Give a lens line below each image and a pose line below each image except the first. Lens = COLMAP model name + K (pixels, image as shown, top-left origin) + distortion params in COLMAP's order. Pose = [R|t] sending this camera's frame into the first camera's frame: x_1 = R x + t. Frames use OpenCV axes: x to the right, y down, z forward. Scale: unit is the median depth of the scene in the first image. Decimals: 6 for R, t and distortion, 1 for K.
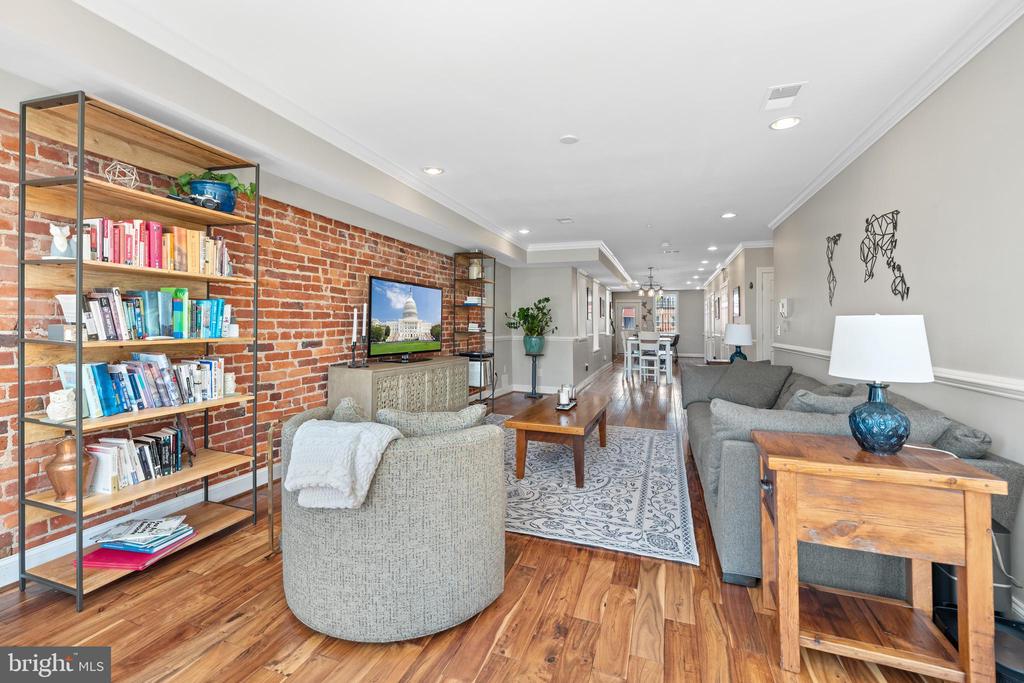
lens RADIAL K [[435.7, 0, 515.1], [0, 435.7, 318.2], [0, 0, 1]] dist [0.000215, 0.000052]
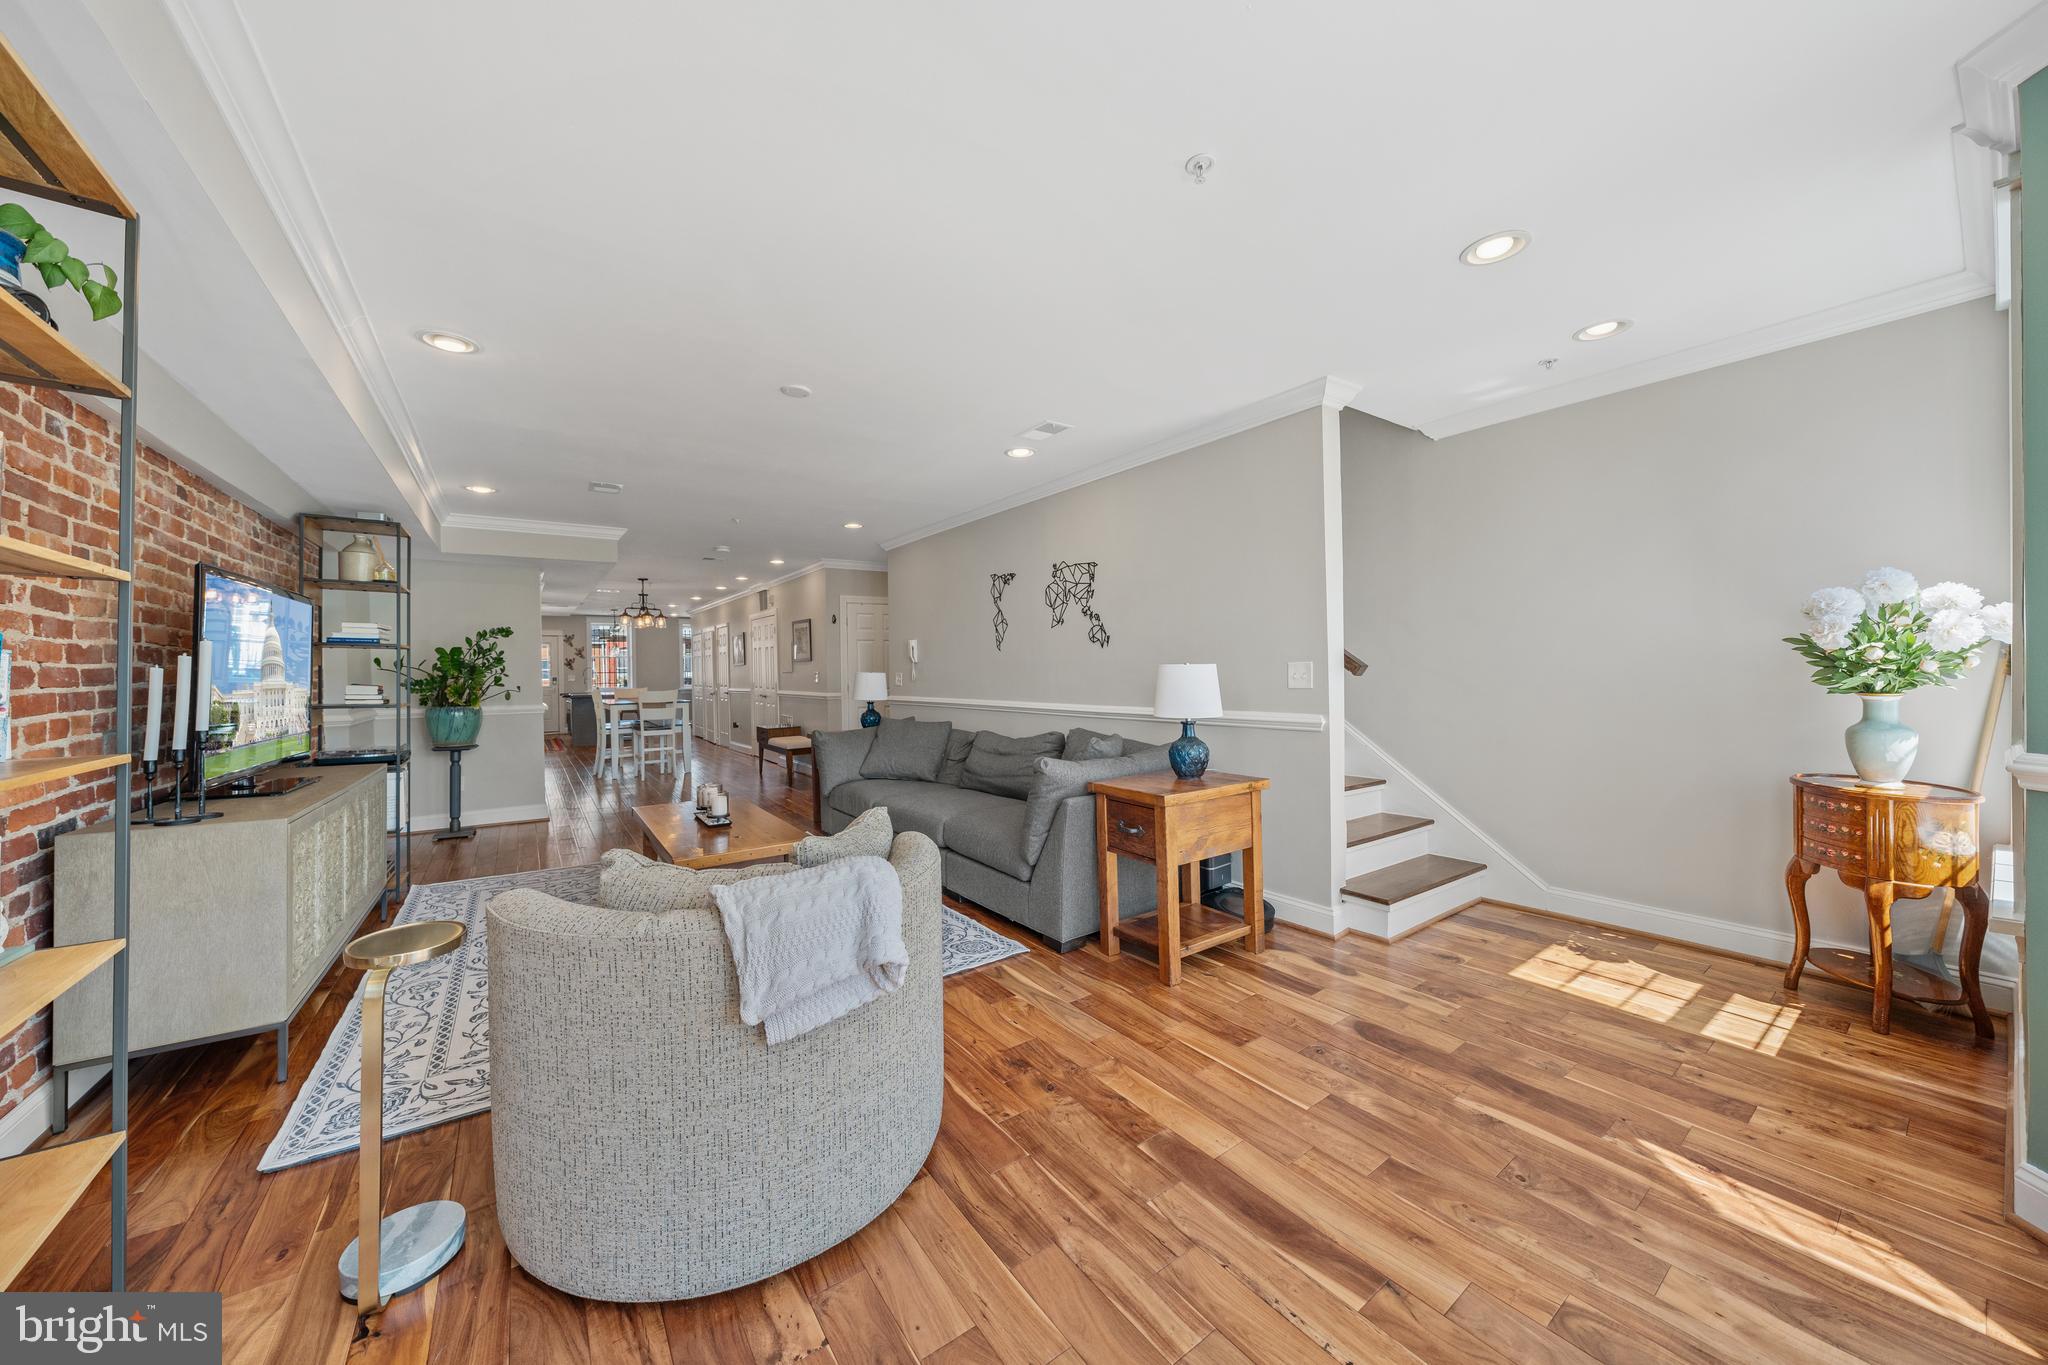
lens RADIAL K [[702.5, 0, 1021.7], [0, 702.5, 657.1], [0, 0, 1]] dist [-0.000220, -0.000073]
pose [[0.575449, -0.005410, 0.817820, -0.447185], [0.010509, 0.999944, -0.000779, -0.013330], [-0.817770, 0.009043, 0.575474, 0.118155]]
